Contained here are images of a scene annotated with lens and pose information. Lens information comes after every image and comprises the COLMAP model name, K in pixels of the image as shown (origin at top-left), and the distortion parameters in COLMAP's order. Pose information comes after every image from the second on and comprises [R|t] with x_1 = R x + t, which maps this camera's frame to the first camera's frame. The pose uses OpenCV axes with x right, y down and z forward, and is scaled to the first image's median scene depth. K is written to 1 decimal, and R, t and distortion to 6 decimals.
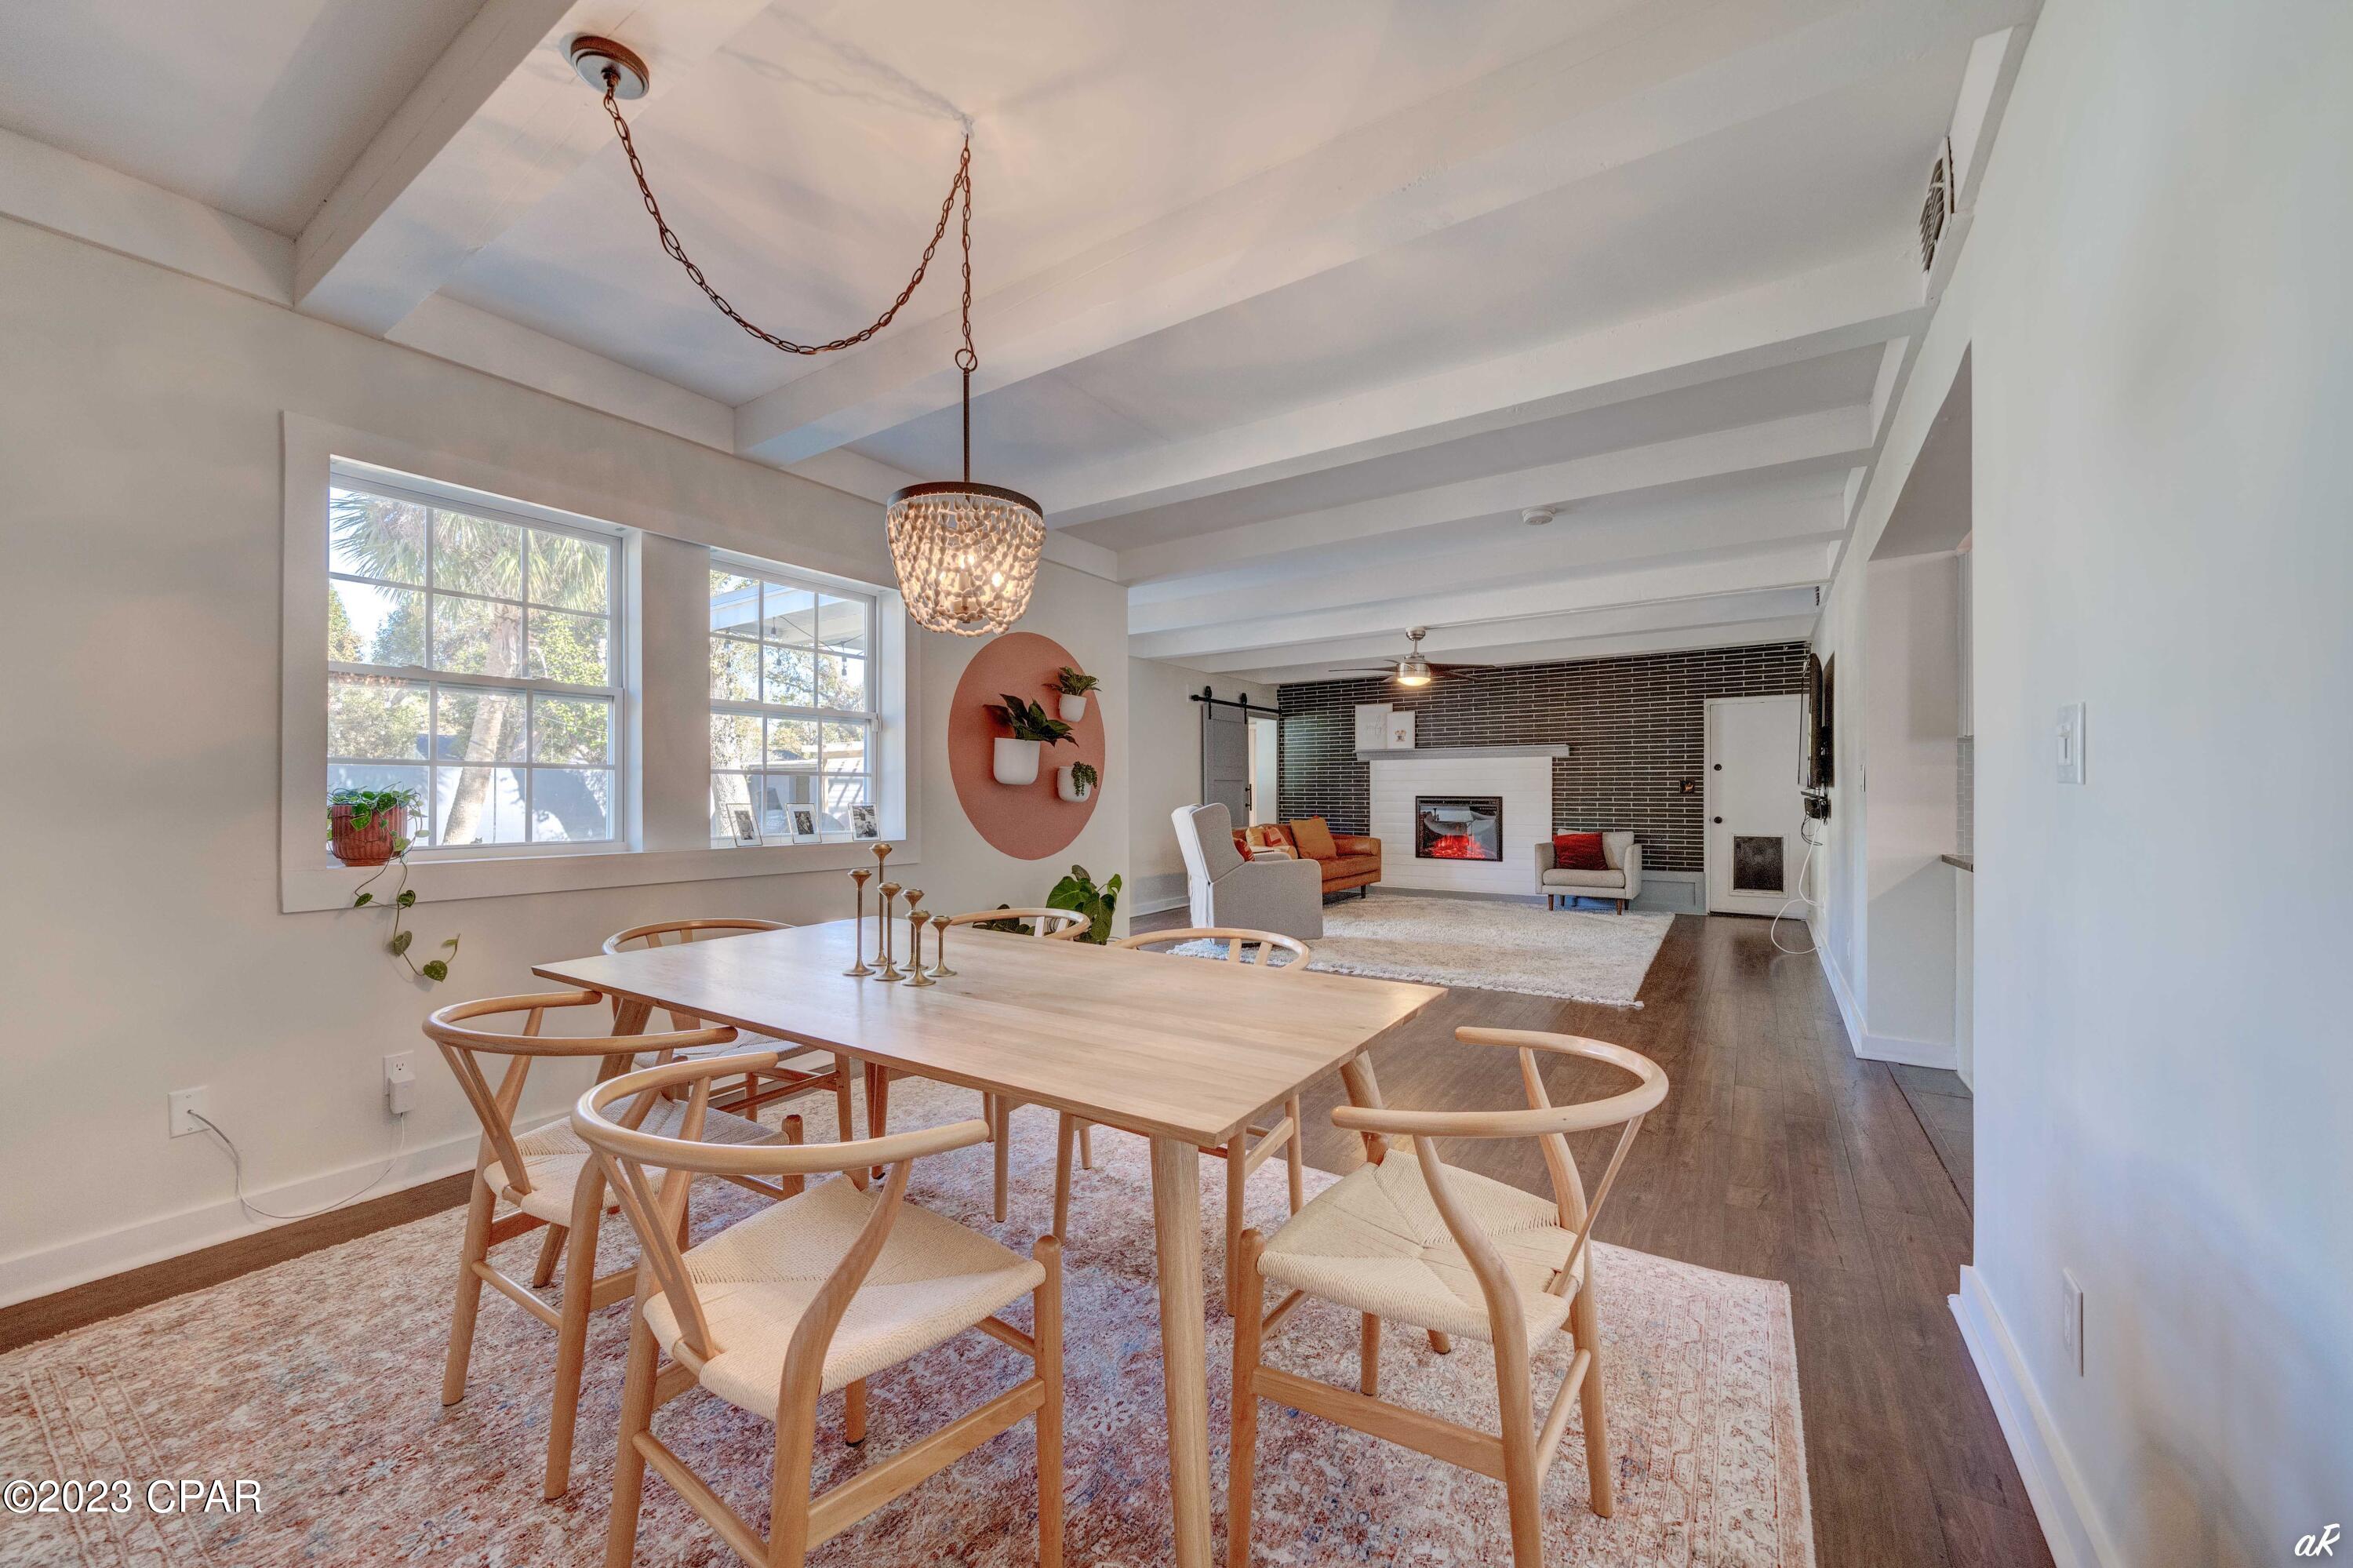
lens RADIAL K [[897.5, 0, 1132.6], [0, 897.5, 787.5], [0, 0, 1]] dist [-0.009408, 0.000009]
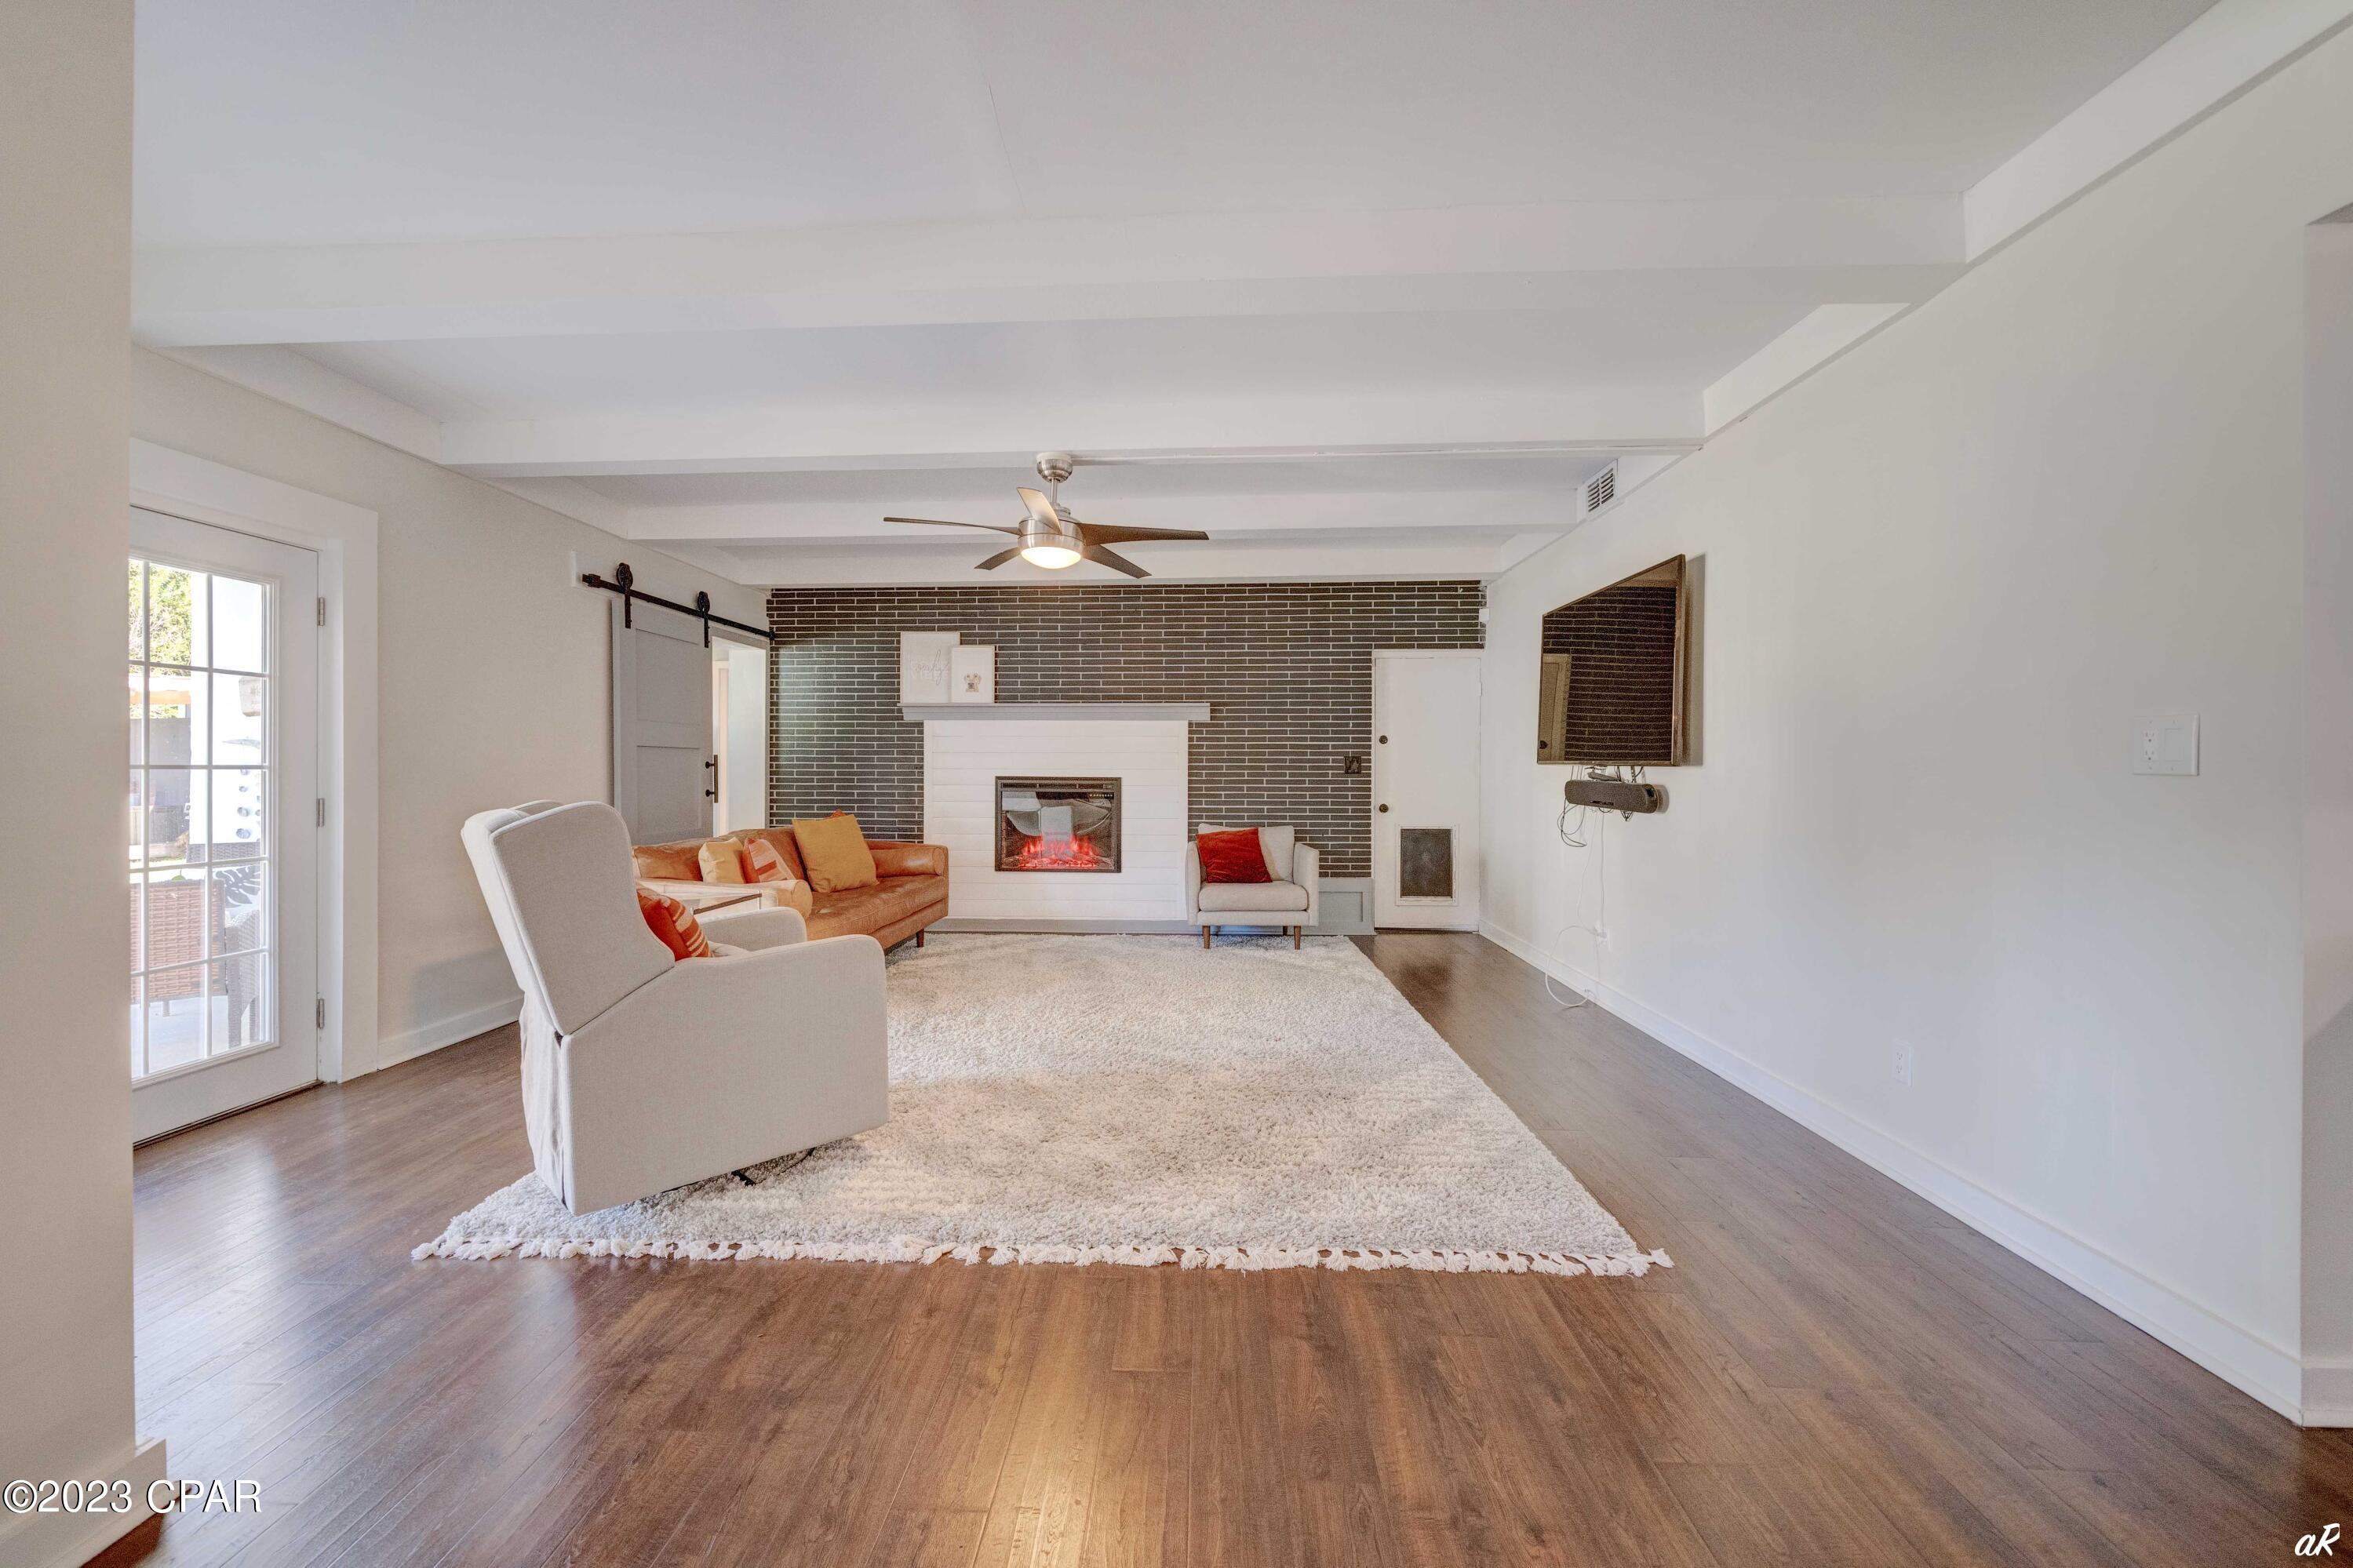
lens RADIAL K [[897.3, 0, 1153.2], [0, 897.3, 772.9], [0, 0, 1]] dist [-0.009408, 0.000009]
pose [[0.841182, 0.001263, 0.540751, 0.063490], [-0.005726, 0.999962, 0.006572, 0.001953], [-0.540722, -0.008625, 0.841157, 0.411303]]
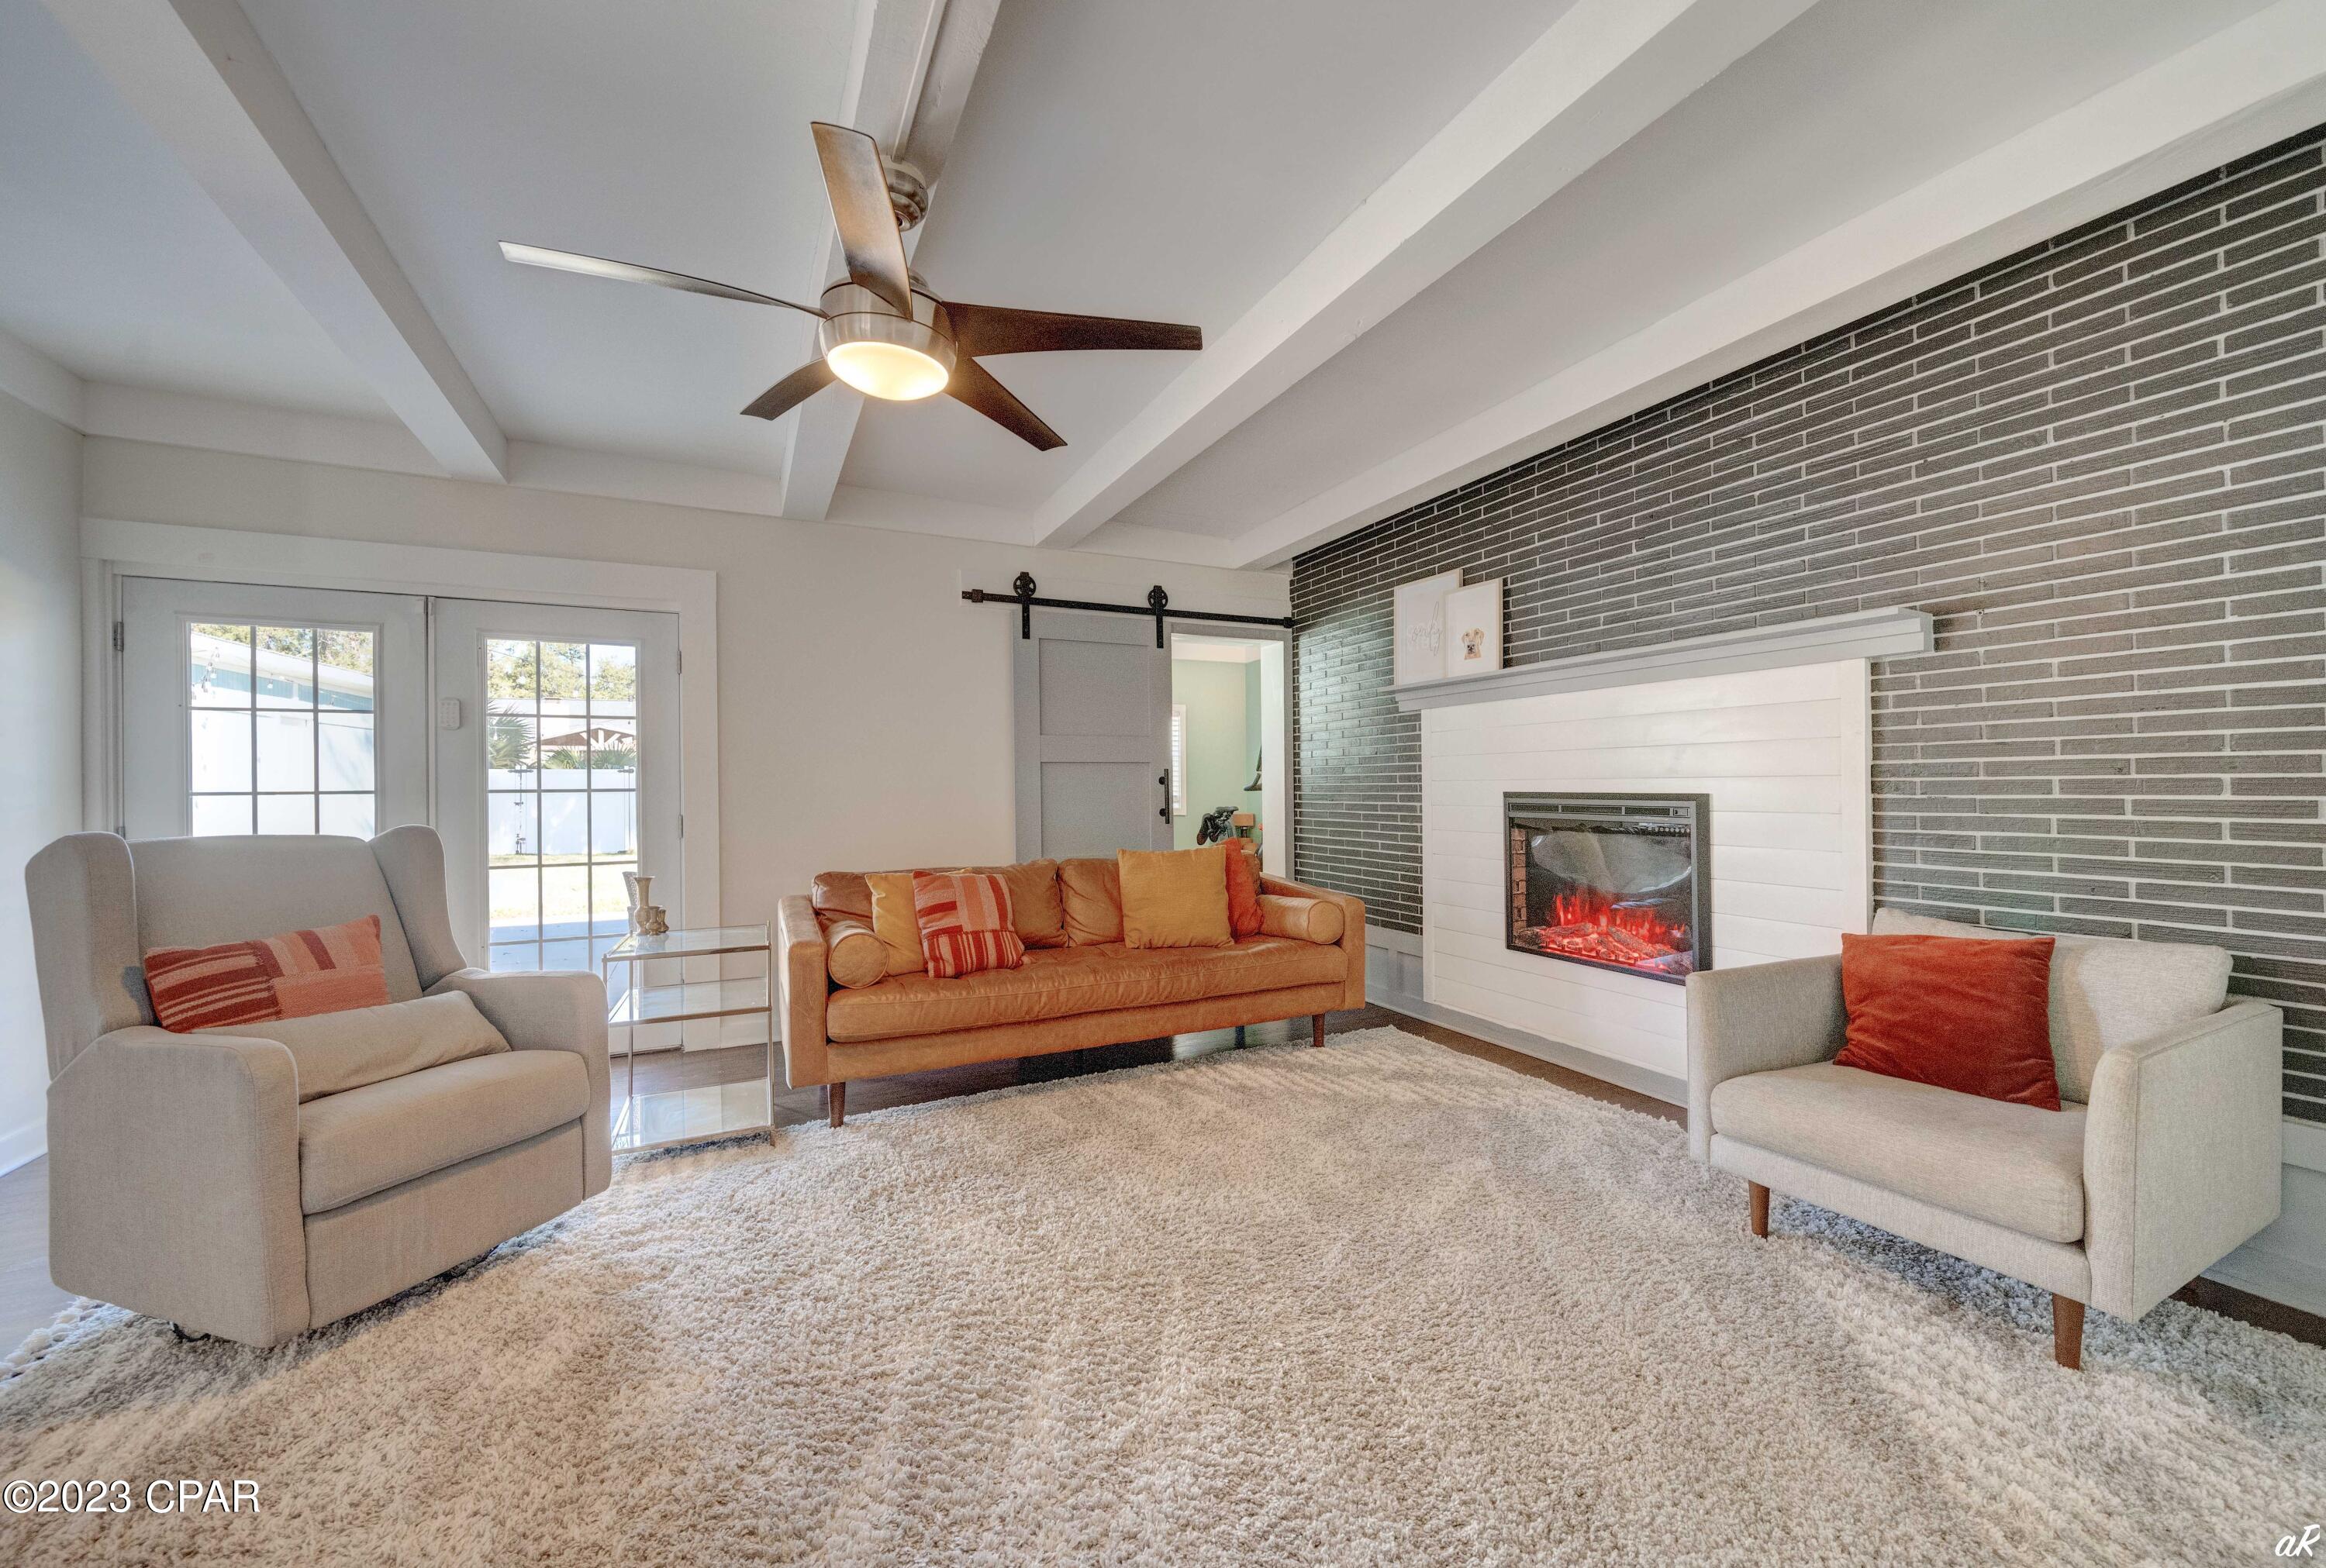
lens RADIAL K [[887.0, 0, 1178.8], [0, 887.0, 782.0], [0, 0, 1]] dist [-0.009408, 0.000009]
pose [[0.882566, -0.010749, -0.470066, 0.392590], [0.011899, 0.999929, -0.000524, 0.003629], [0.470038, -0.005131, 0.882631, 0.619076]]
